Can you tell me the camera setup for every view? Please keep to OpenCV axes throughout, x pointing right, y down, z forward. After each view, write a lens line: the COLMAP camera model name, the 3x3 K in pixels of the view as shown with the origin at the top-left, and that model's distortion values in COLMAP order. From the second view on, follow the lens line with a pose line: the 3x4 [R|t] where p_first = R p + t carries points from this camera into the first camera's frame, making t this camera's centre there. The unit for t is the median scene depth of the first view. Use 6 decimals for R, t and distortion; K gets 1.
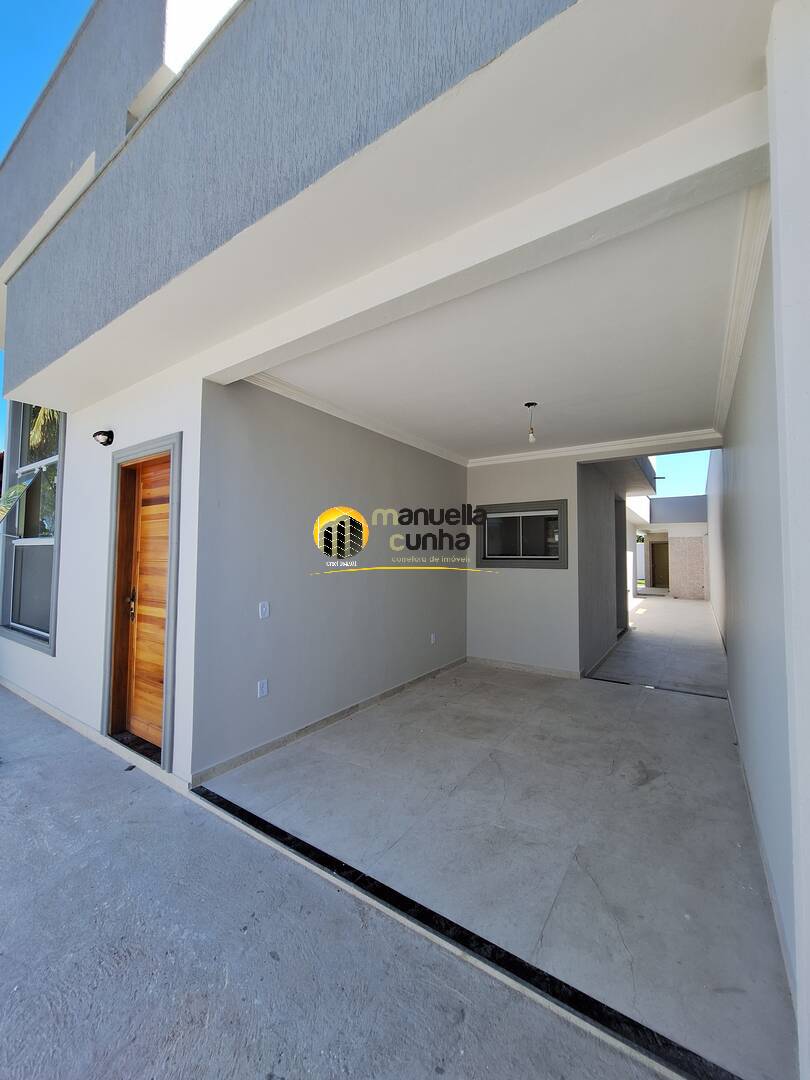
lens RADIAL K [[425.3, 0, 404.8], [0, 425.3, 536.6], [0, 0, 1]] dist [-0.010856, 0.000195]
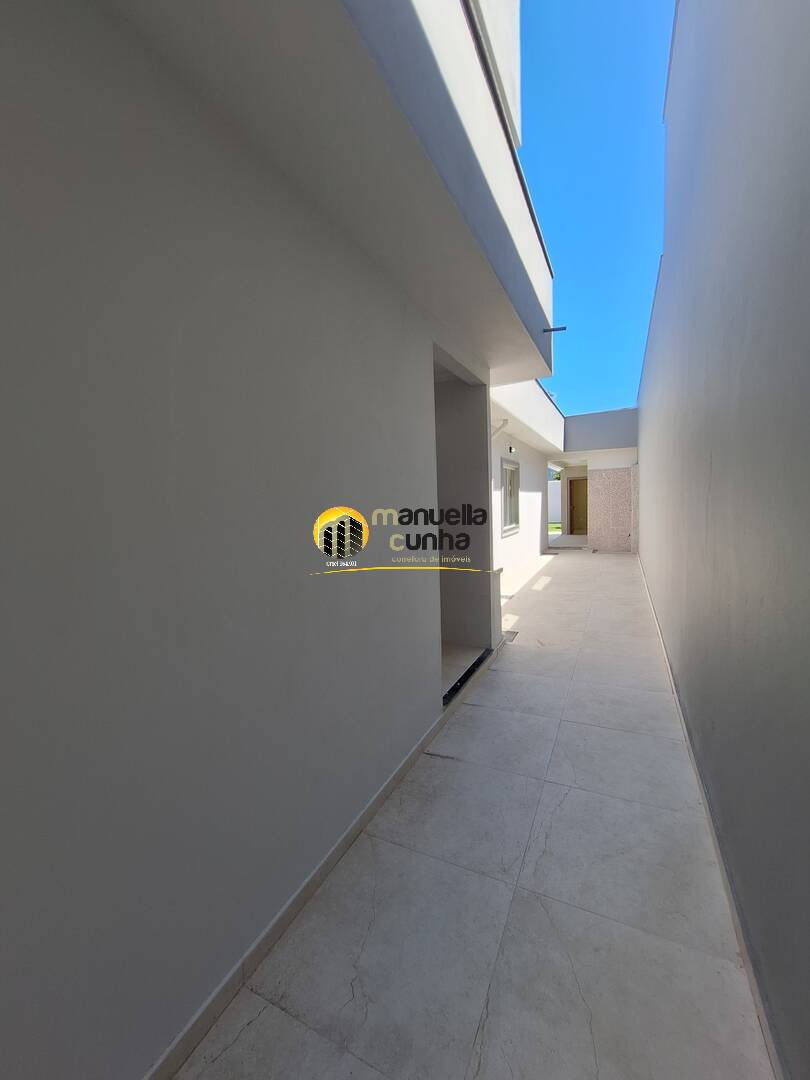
lens RADIAL K [[432.6, 0, 405.0], [0, 432.6, 540.0], [0, 0, 1]] dist [-0.000384, 0.000213]
pose [[0.988916, -0.057831, 0.136754, 0.200079], [0.039738, 0.990518, 0.131511, 0.010445], [-0.143063, -0.124618, 0.981837, 0.293061]]
